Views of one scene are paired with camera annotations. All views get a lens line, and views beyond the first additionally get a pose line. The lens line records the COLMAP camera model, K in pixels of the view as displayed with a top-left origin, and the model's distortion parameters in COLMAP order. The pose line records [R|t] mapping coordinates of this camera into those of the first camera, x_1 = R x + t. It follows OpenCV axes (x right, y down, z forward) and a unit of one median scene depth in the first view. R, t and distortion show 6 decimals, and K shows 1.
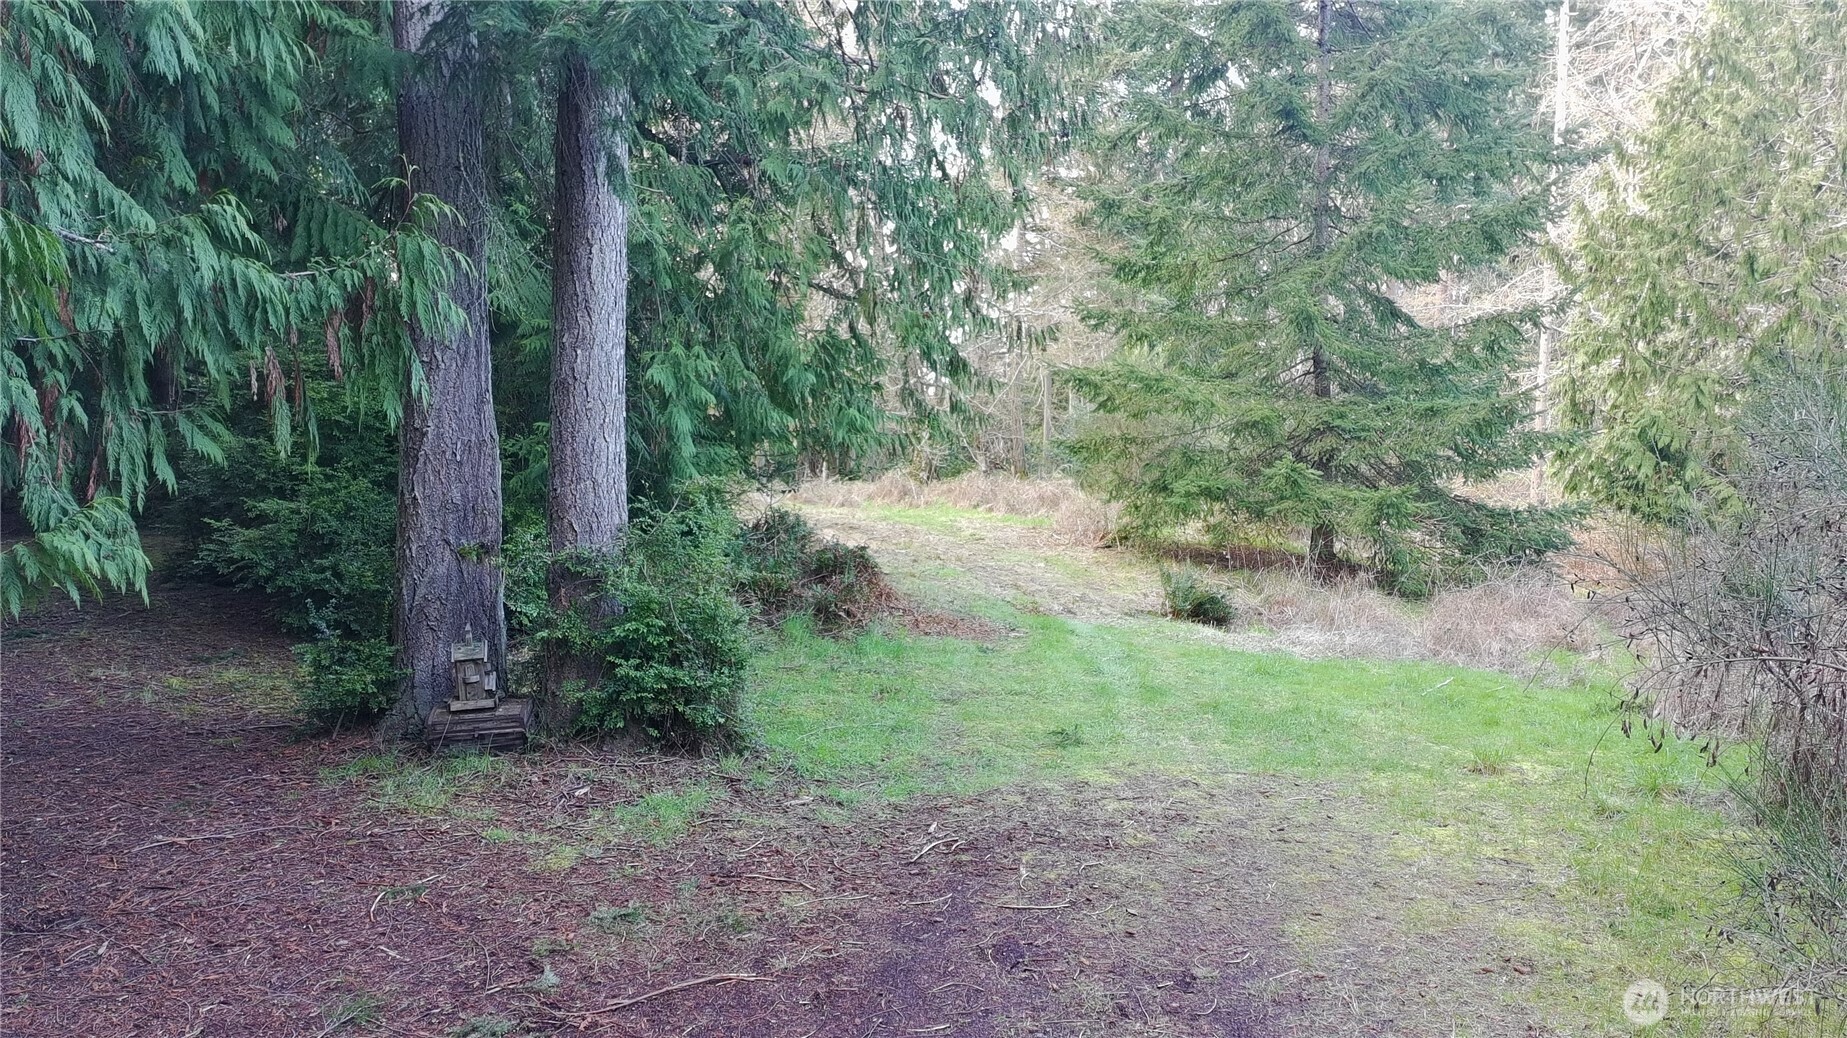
lens RADIAL K [[1462.0, 0, 923.5], [0, 1462.0, 519.0], [0, 0, 1]] dist [0.067290, -0.004803]
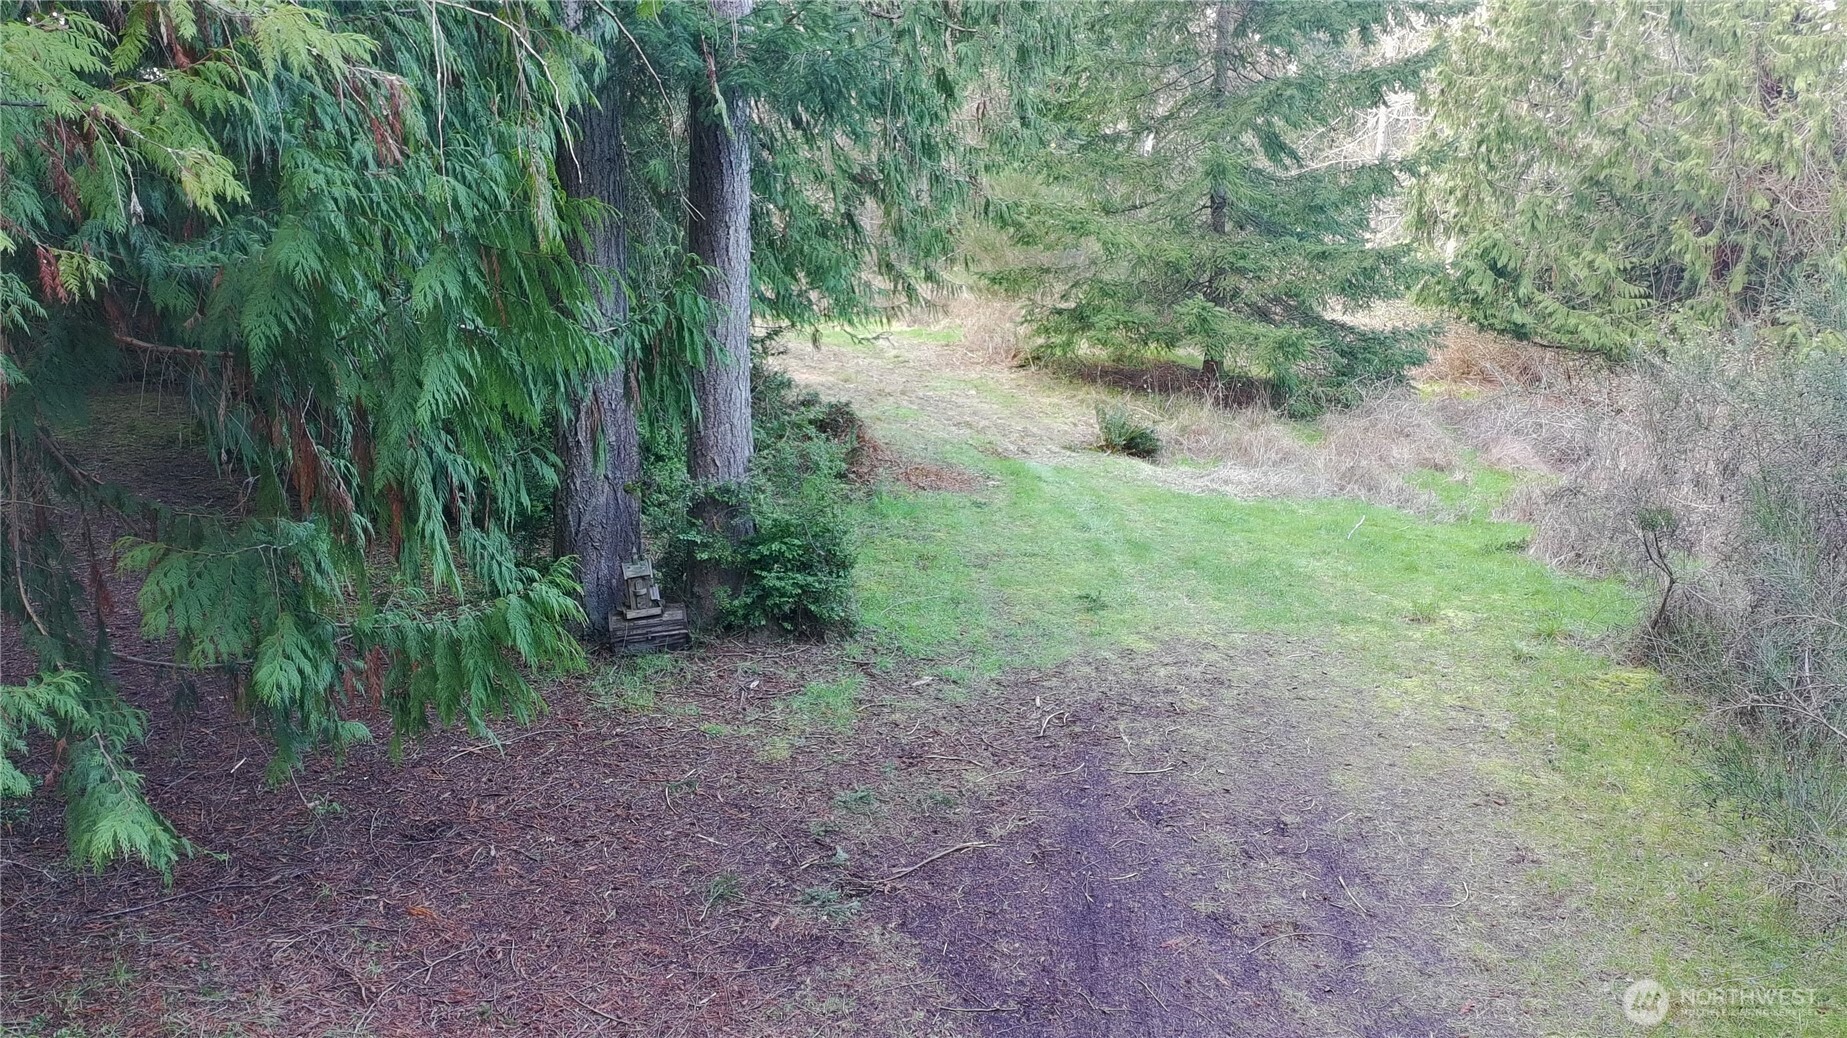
lens RADIAL K [[1462.0, 0, 923.5], [0, 1462.0, 519.0], [0, 0, 1]] dist [0.067290, -0.004803]
pose [[0.991172, -0.036758, 0.127382, -0.225278], [0.013686, 0.984031, 0.177469, -0.159569], [-0.131871, -0.174159, 0.975848, -0.195894]]
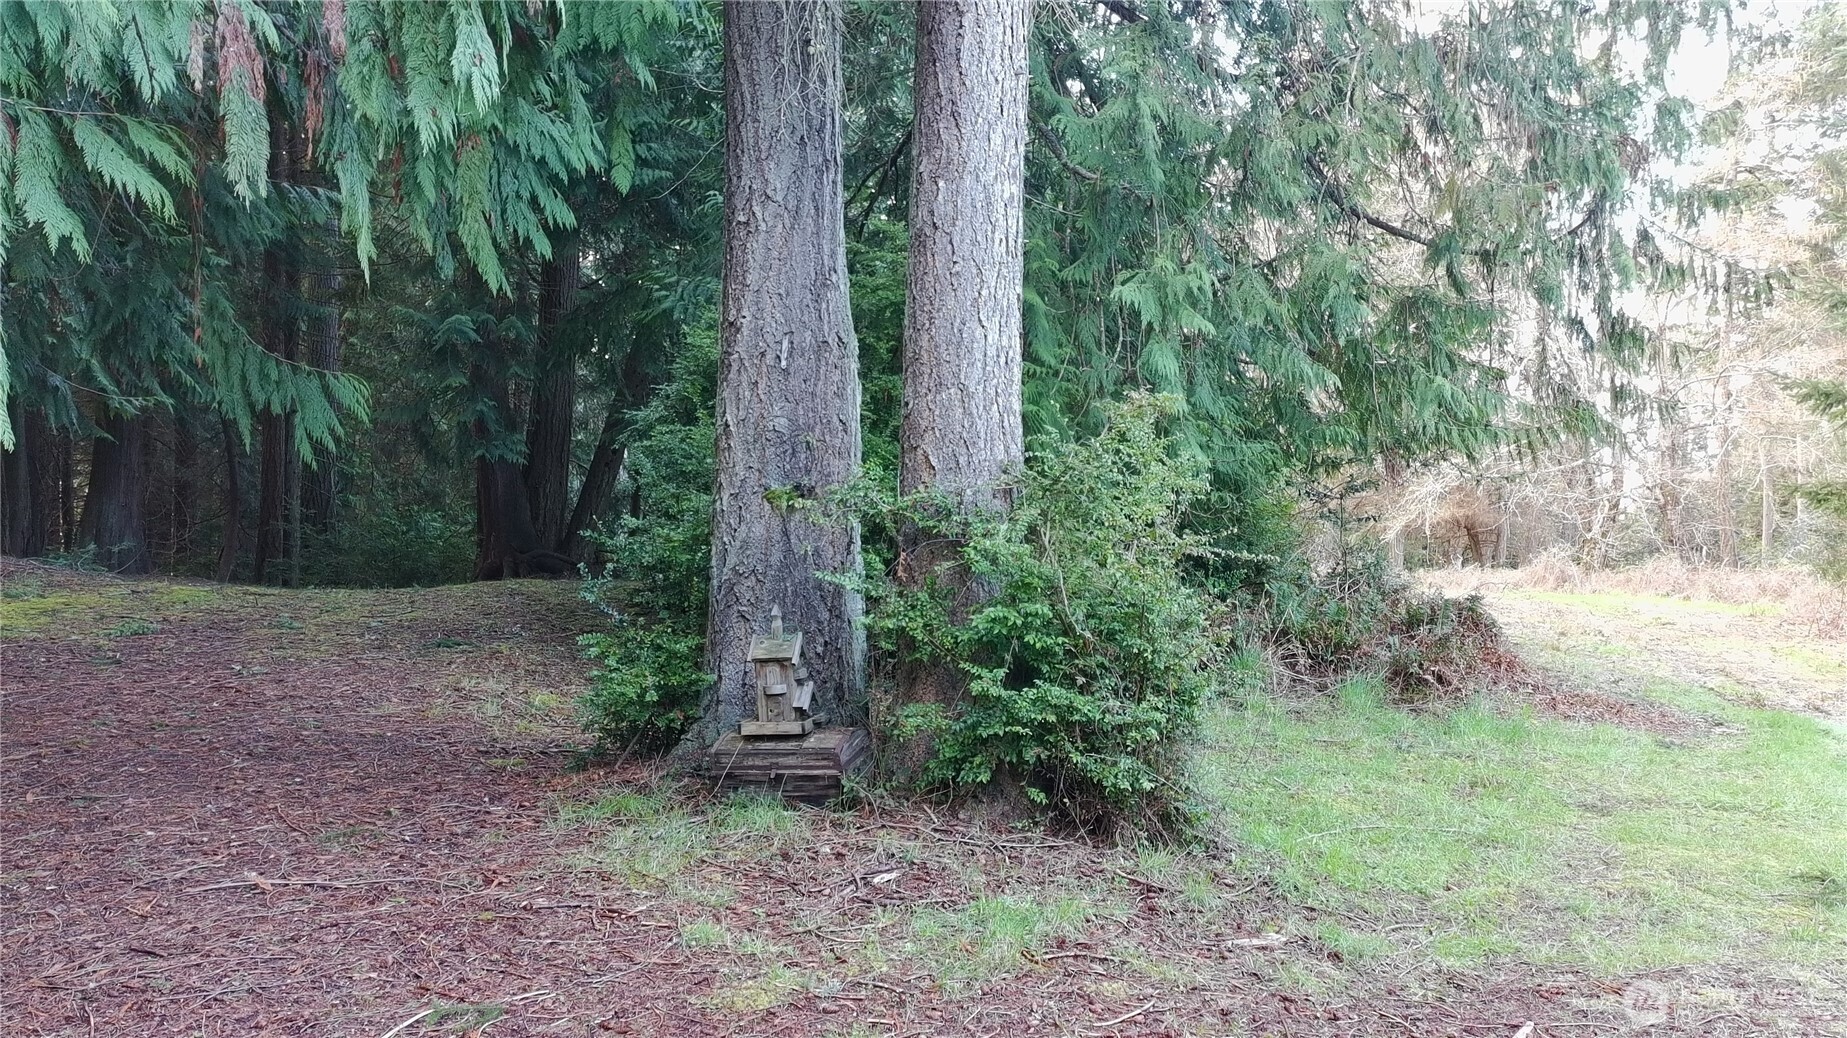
lens RADIAL K [[1469.3, 0, 937.2], [0, 1469.3, 517.0], [0, 0, 1]] dist [0.067492, -0.074485]
pose [[0.911766, 0.001616, -0.410707, 0.027505], [-0.036825, 0.996286, -0.077832, 0.079804], [0.409056, 0.086089, 0.908439, 0.423248]]
